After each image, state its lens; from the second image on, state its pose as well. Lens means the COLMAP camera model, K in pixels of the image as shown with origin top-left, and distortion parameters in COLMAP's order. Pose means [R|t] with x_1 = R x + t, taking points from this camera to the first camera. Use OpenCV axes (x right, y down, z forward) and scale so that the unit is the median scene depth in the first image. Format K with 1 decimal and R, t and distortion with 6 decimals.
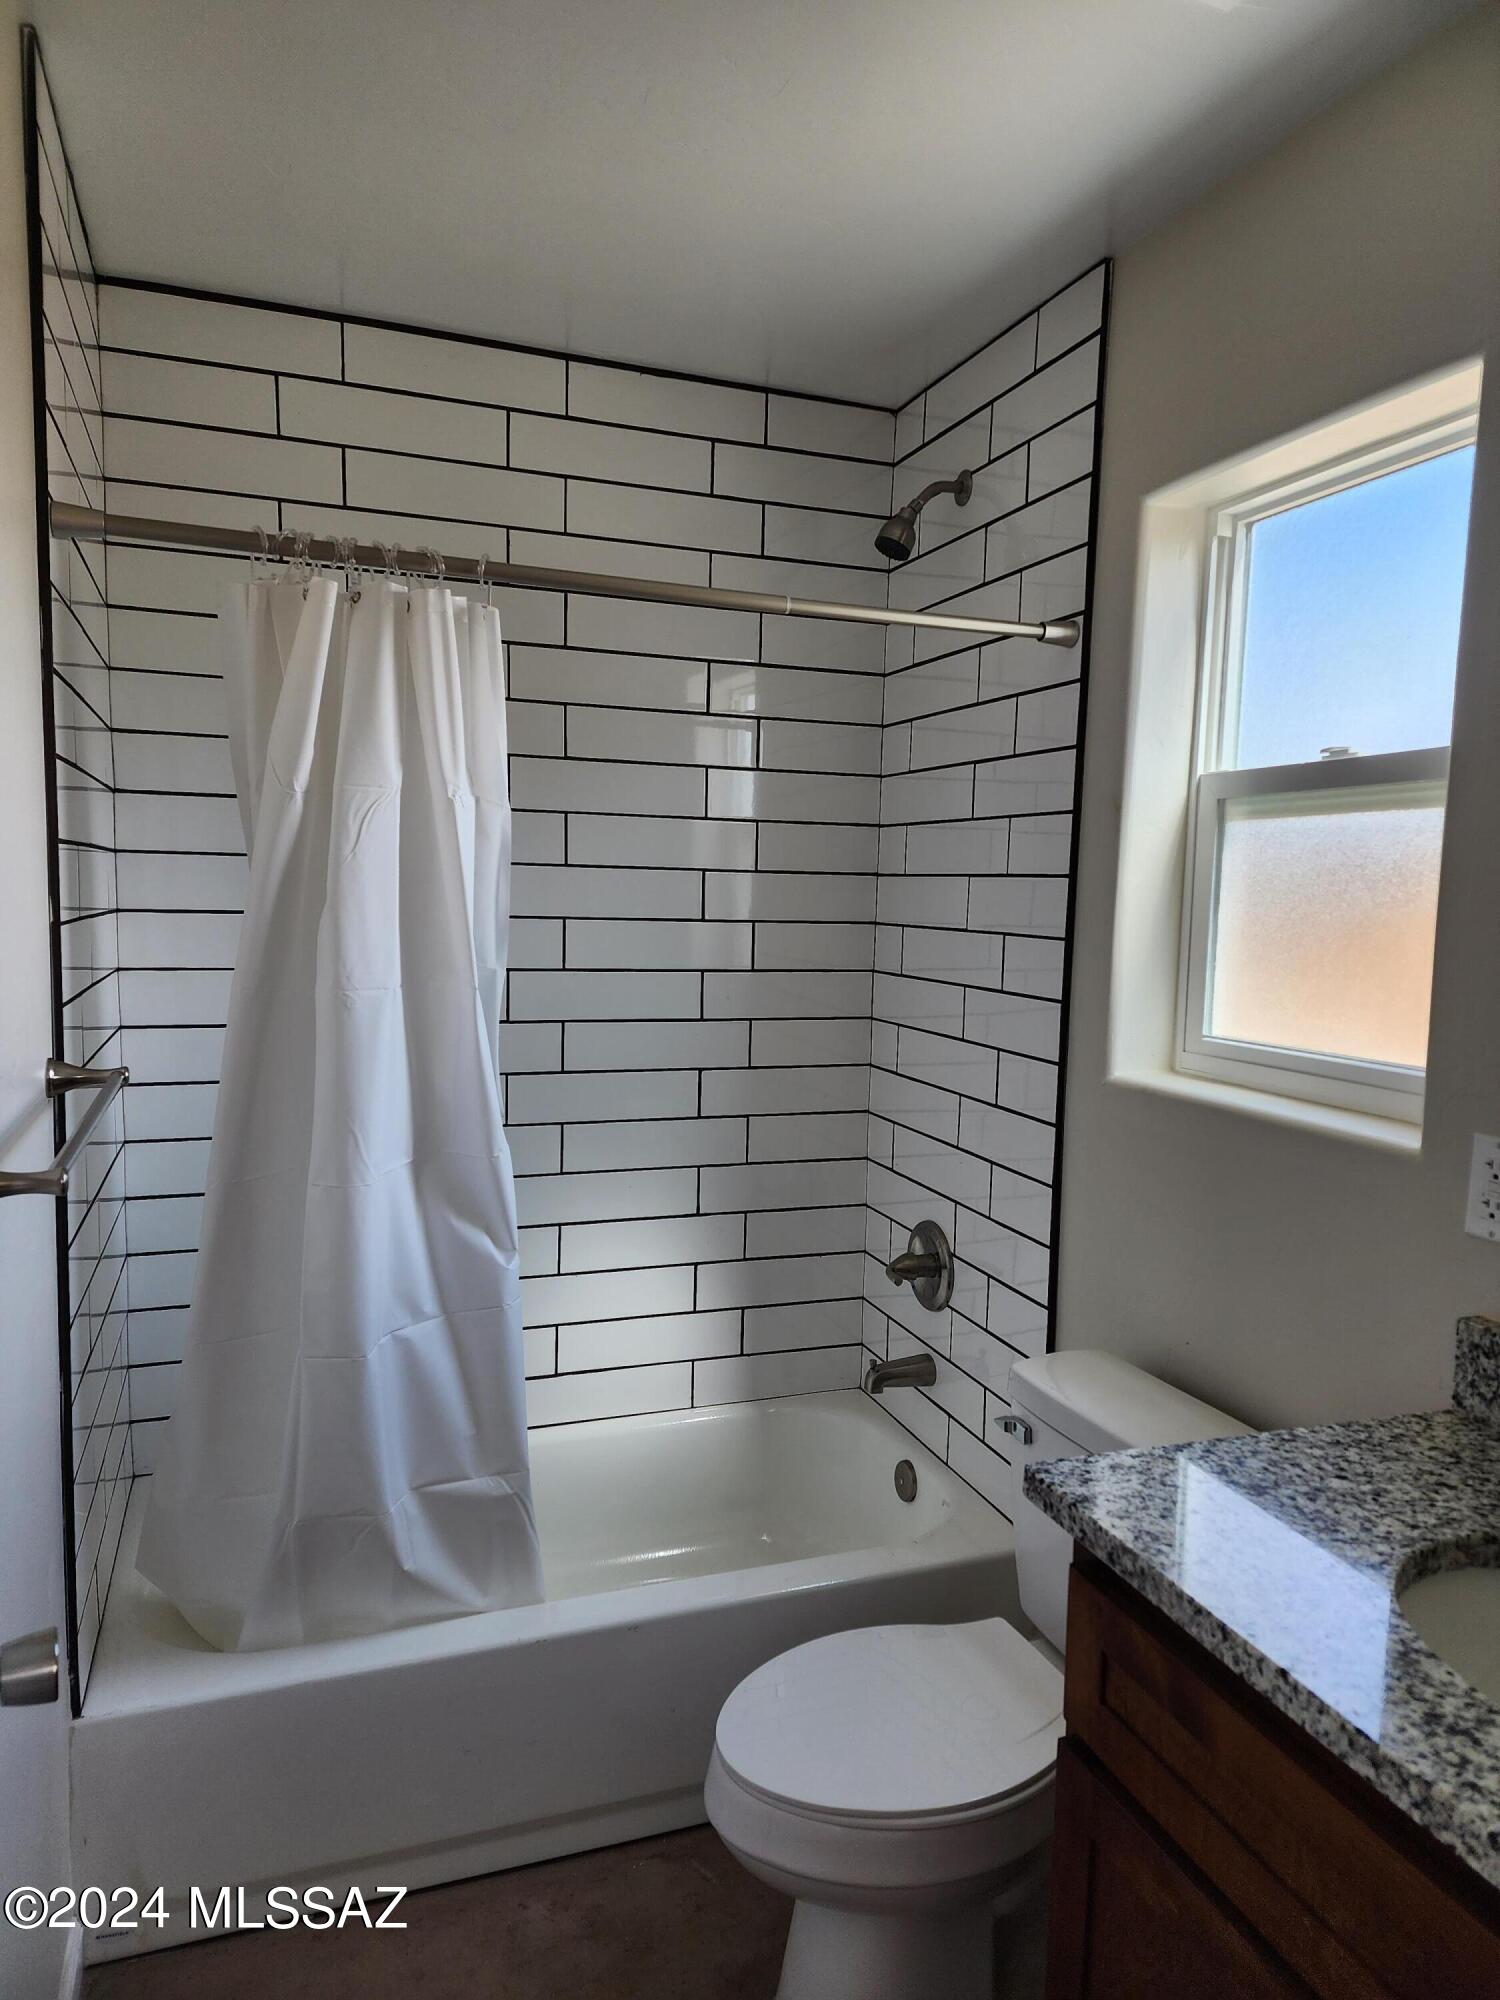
lens RADIAL K [[1319.6, 0, 745.8], [0, 1319.6, 1003.8], [0, 0, 1]] dist [0.081006, -0.069826]
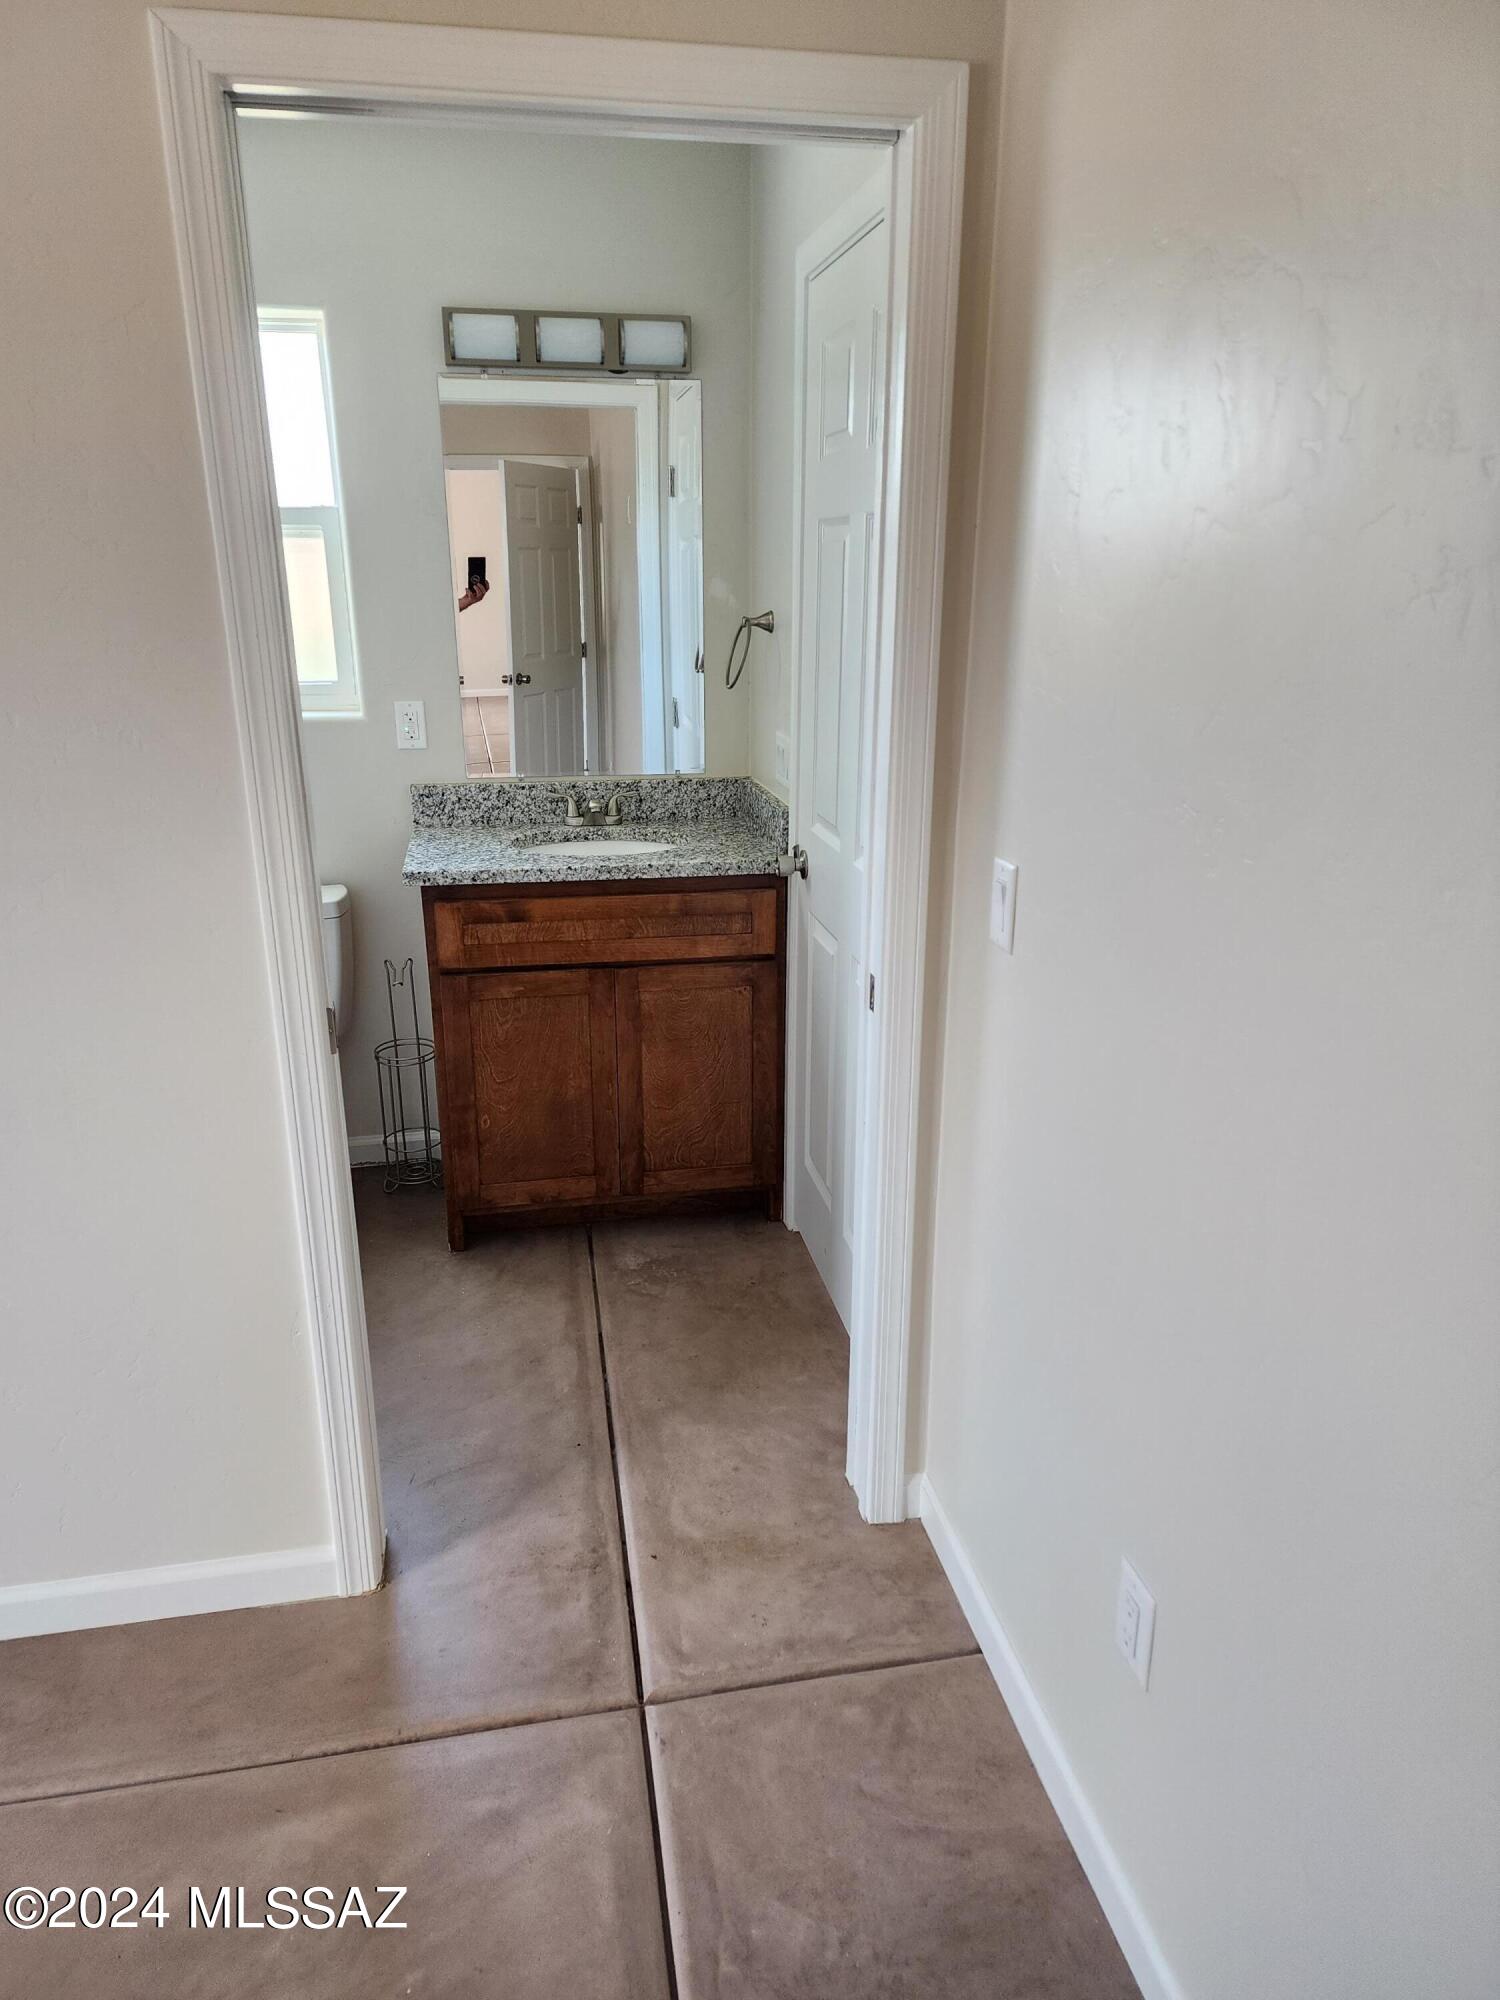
lens RADIAL K [[1319.6, 0, 747.4], [0, 1319.6, 998.7], [0, 0, 1]] dist [0.081006, -0.069826]
pose [[0.169044, -0.331955, 0.928025, -2.084379], [0.088910, 0.942873, 0.321071, -0.125832], [-0.981590, 0.028235, 0.188901, 0.049830]]
